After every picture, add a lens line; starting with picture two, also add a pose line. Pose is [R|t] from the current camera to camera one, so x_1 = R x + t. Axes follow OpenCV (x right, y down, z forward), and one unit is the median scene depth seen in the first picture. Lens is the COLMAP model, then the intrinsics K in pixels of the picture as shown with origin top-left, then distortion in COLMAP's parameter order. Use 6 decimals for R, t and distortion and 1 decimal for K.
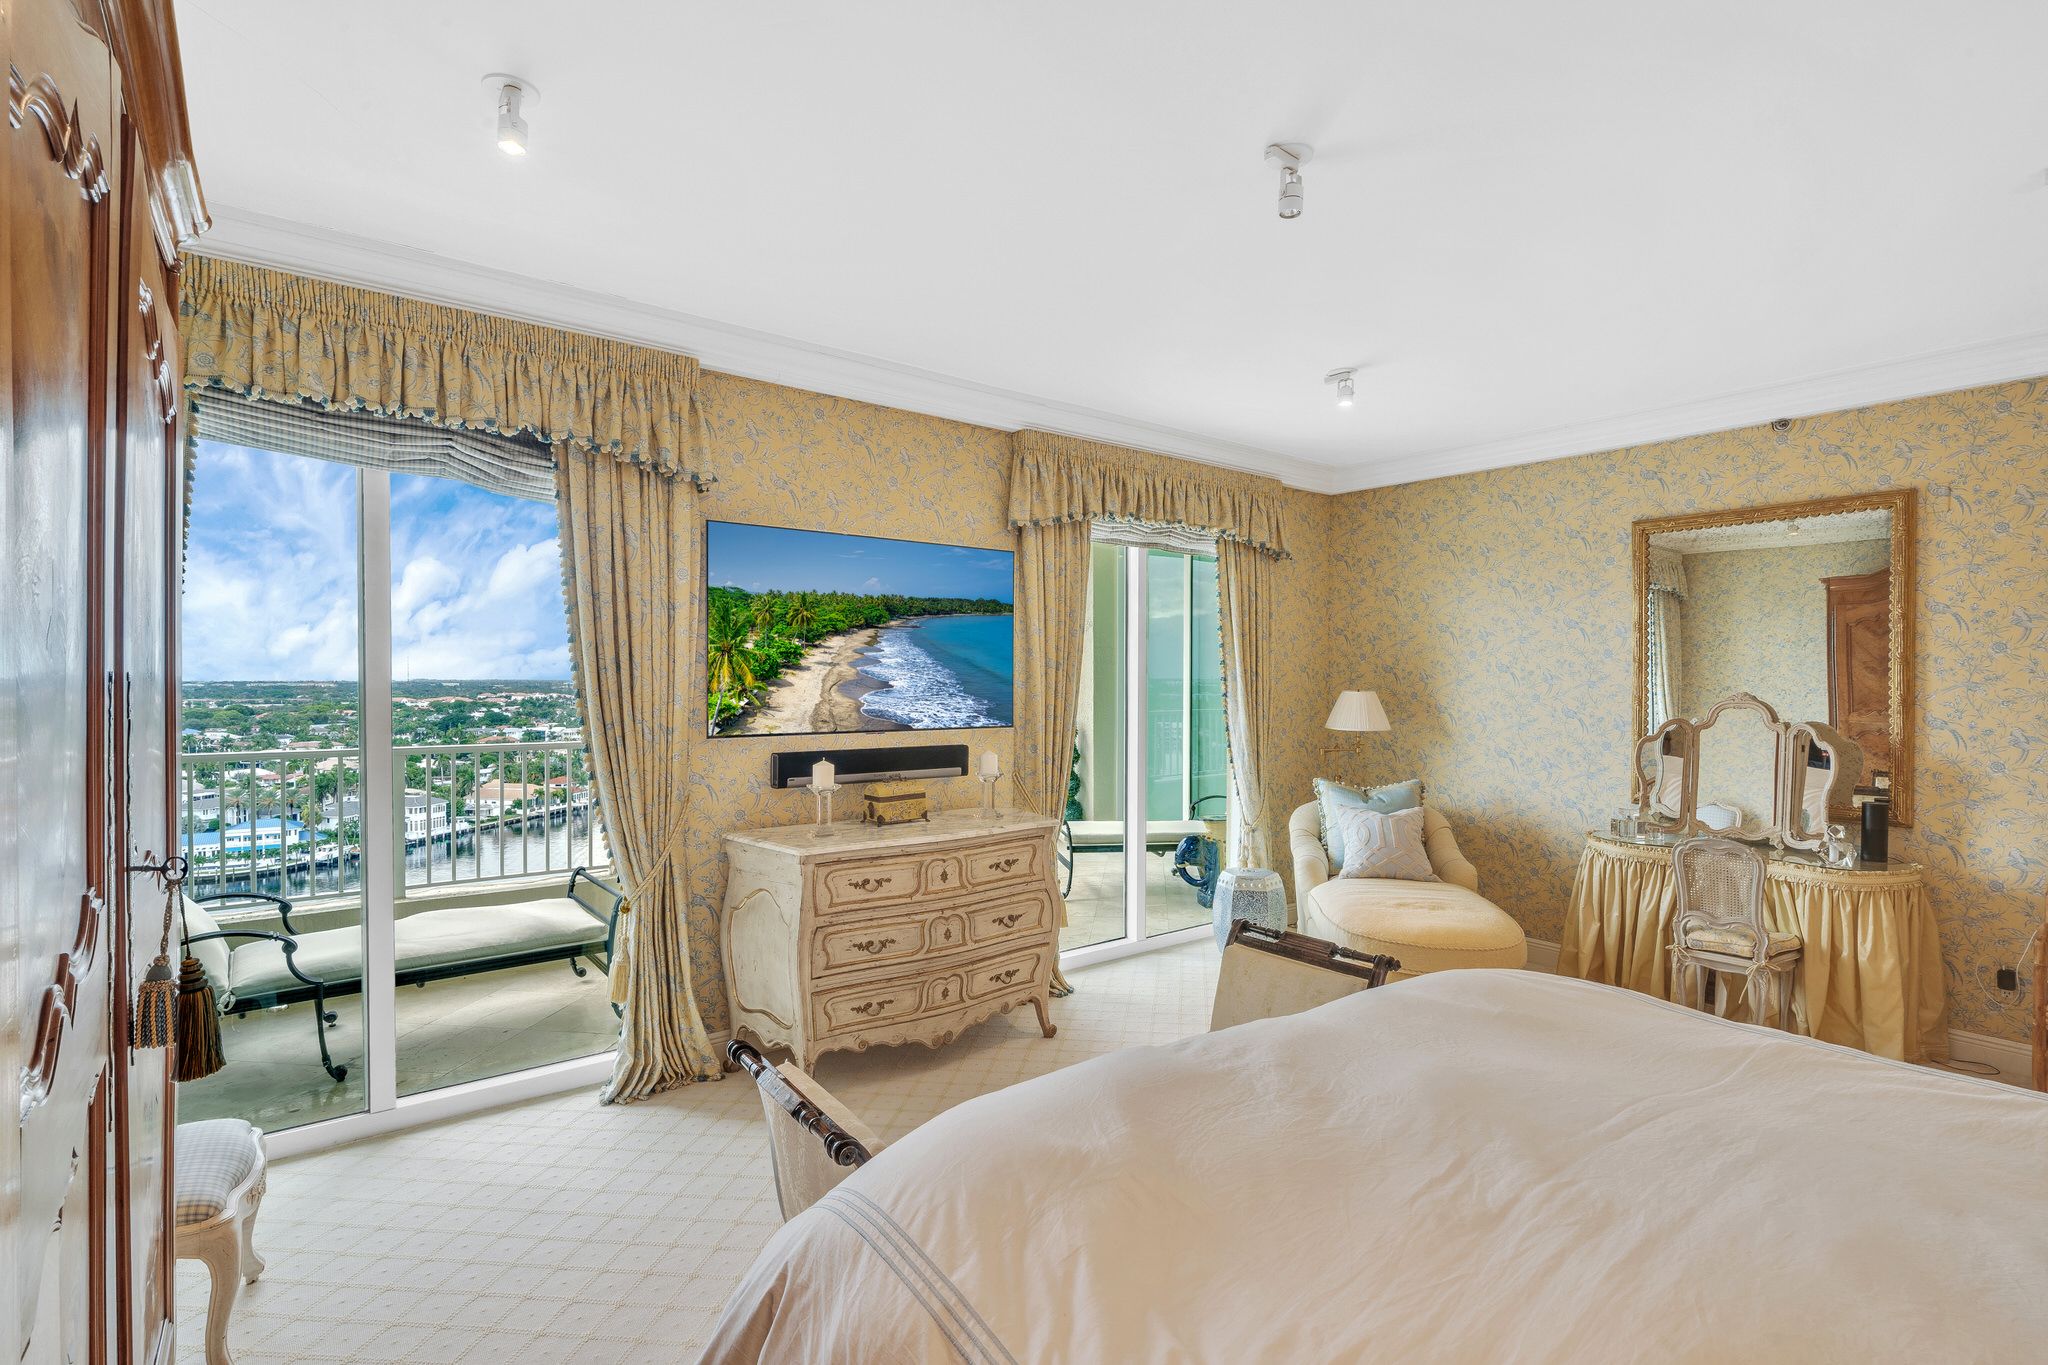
lens RADIAL K [[962.2, 0, 1024.0], [0, 962.2, 682.5], [0, 0, 1]] dist [-0.001632, -0.000130]
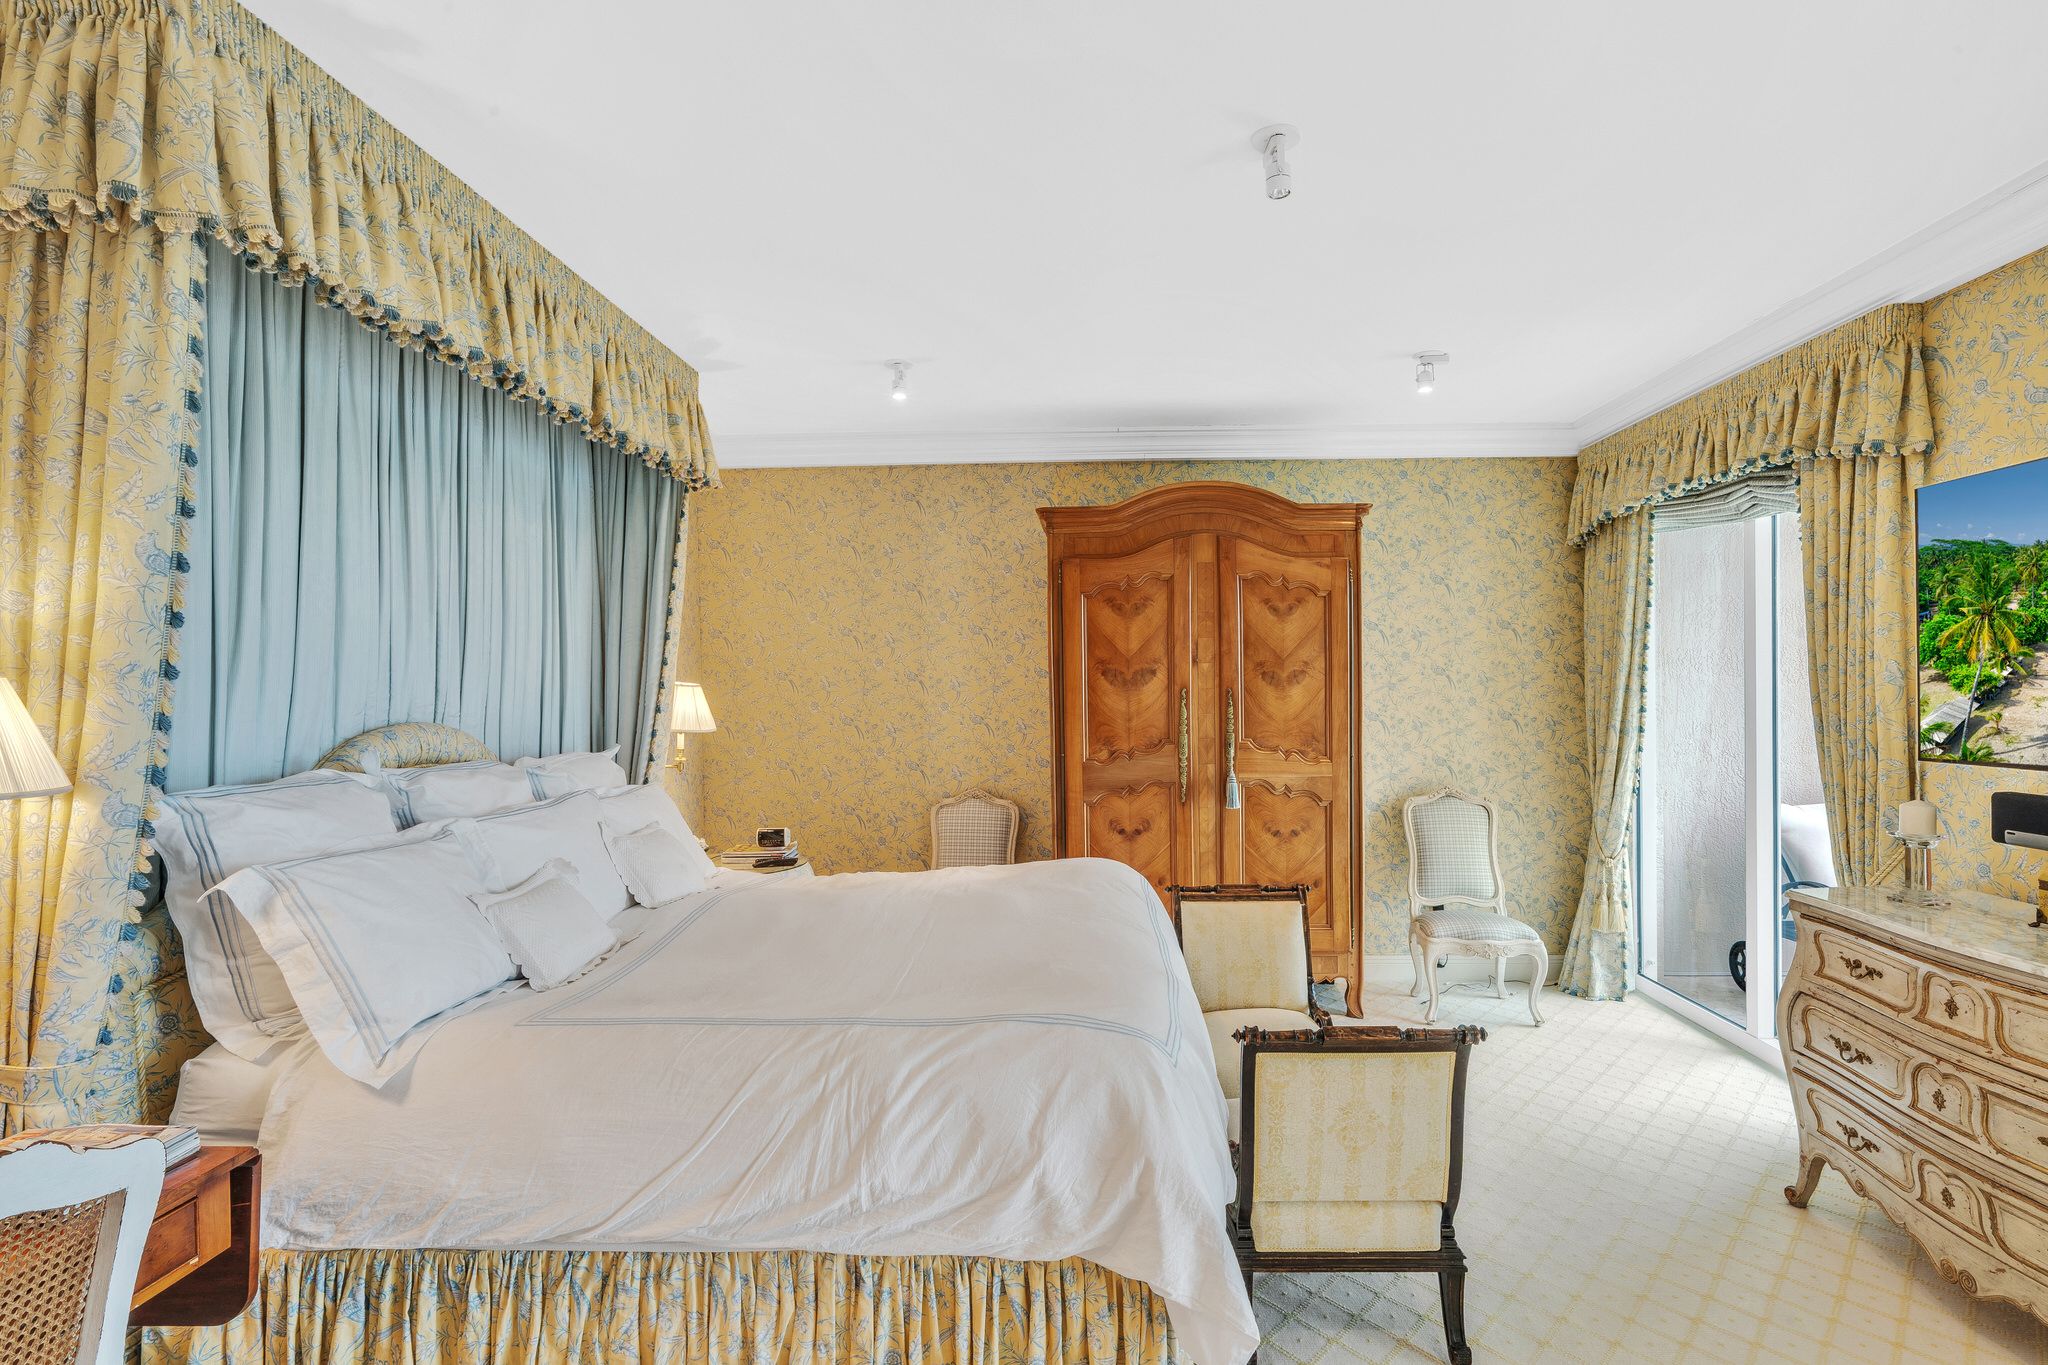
lens RADIAL K [[962.2, 0, 1024.0], [0, 962.2, 682.5], [0, 0, 1]] dist [-0.001632, -0.000130]
pose [[-0.658478, -0.002690, -0.752595, 0.800339], [0.002823, 0.999978, -0.006043, -0.004440], [0.752595, -0.006104, -0.658456, 0.999967]]
